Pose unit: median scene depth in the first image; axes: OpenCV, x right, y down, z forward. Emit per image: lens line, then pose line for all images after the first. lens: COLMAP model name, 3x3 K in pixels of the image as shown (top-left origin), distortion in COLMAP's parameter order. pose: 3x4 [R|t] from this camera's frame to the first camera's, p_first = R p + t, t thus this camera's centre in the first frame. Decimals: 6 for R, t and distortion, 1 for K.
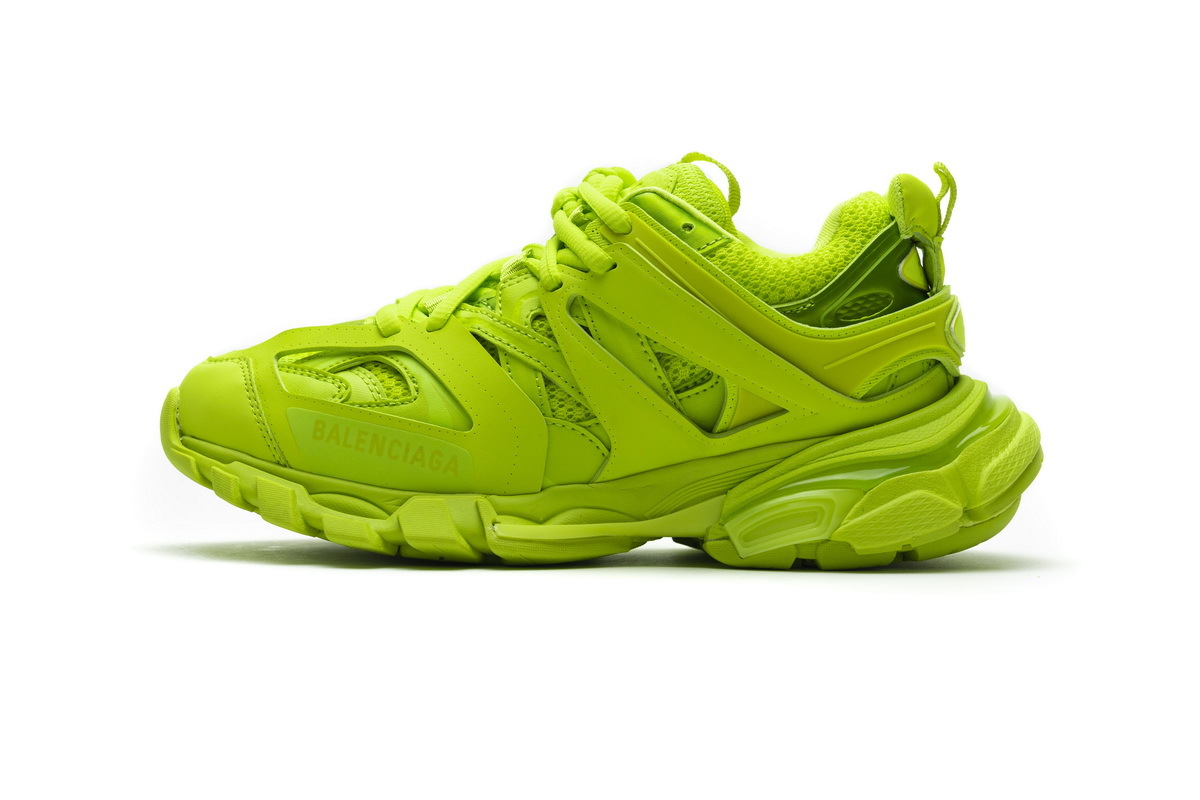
lens RADIAL K [[2253.2, 0, 601.7], [0, 2253.2, 406.8], [0, 0, 1]] dist [0.002451, 0.000000]
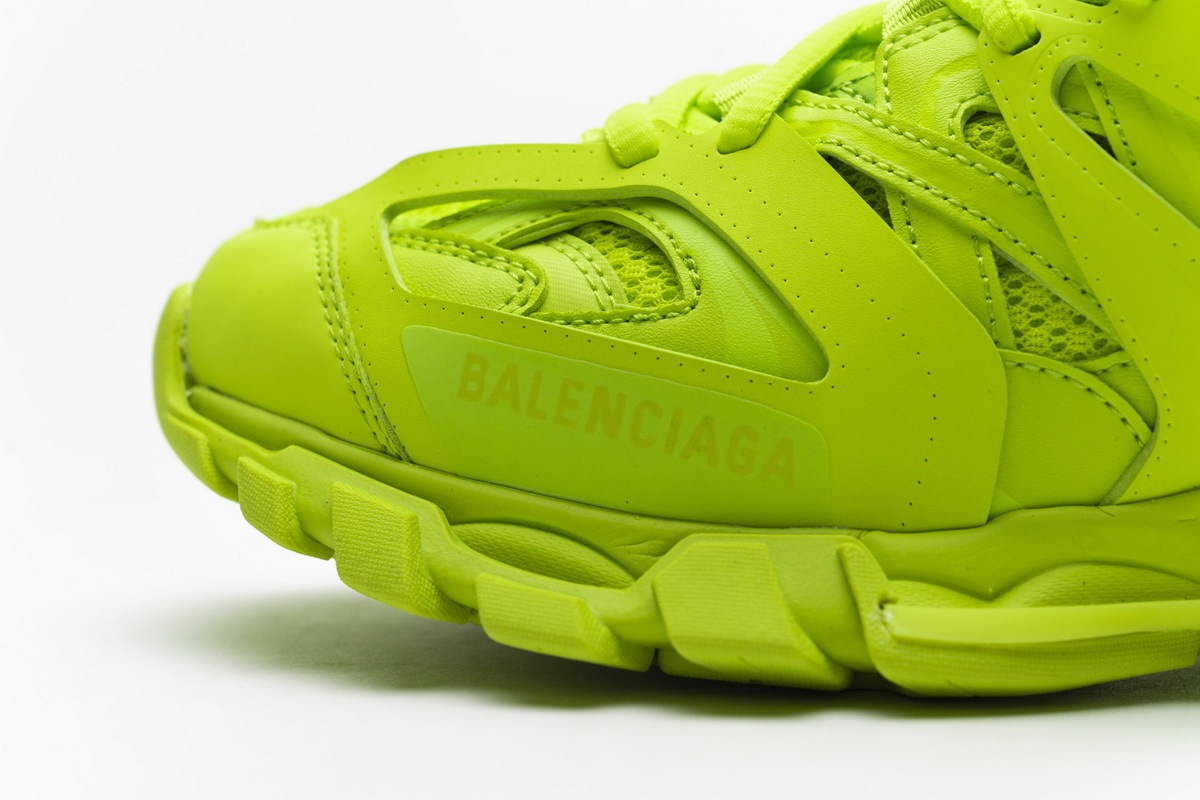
lens RADIAL K [[2253.2, 0, 607.8], [0, 2253.2, 407.1], [0, 0, 1]] dist [0.002451, 0.000000]
pose [[0.994634, 0.005021, -0.103336, -0.054542], [-0.001187, 0.999310, 0.037128, -0.000147], [0.103451, -0.036806, 0.993953, 0.570311]]
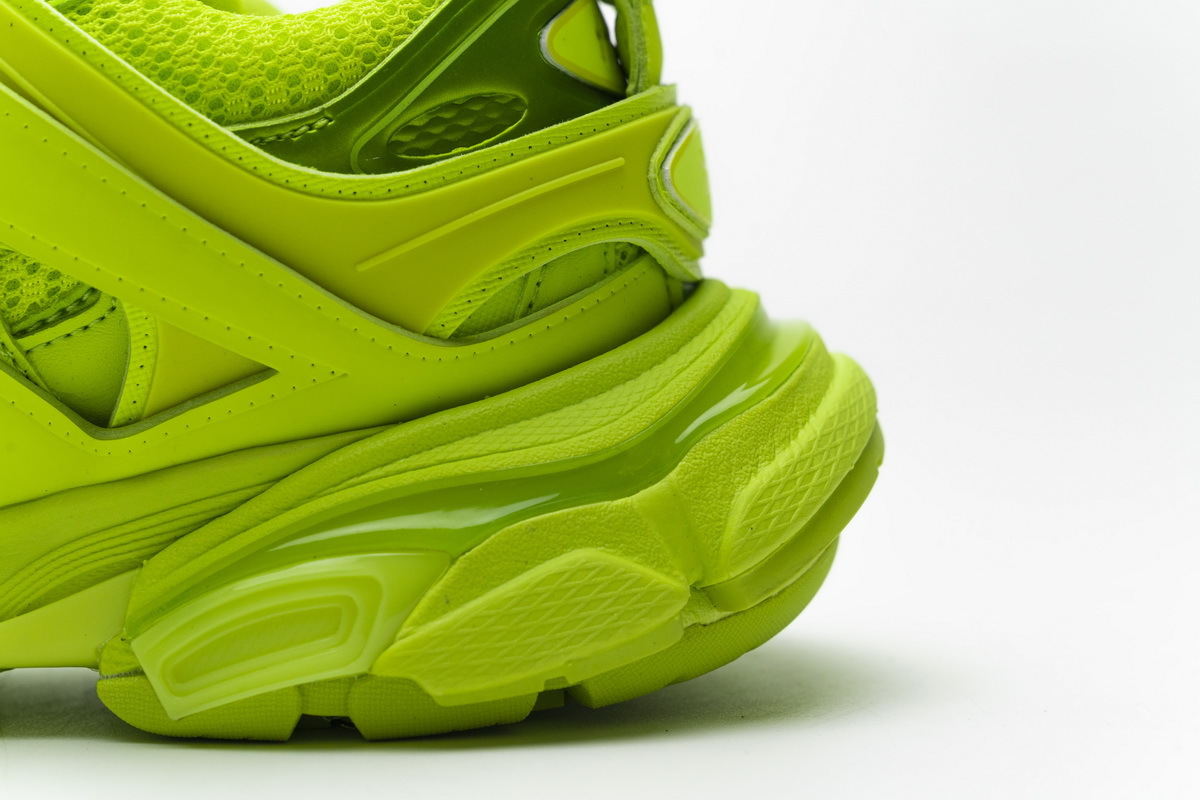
lens RADIAL K [[2253.2, 0, 599.5], [0, 2253.2, 398.3], [0, 0, 1]] dist [0.002451, 0.000000]
pose [[0.999300, -0.027745, 0.025091, 0.132435], [0.026919, 0.999102, 0.032709, -0.005355], [-0.025976, -0.032010, 0.999150, 0.567373]]
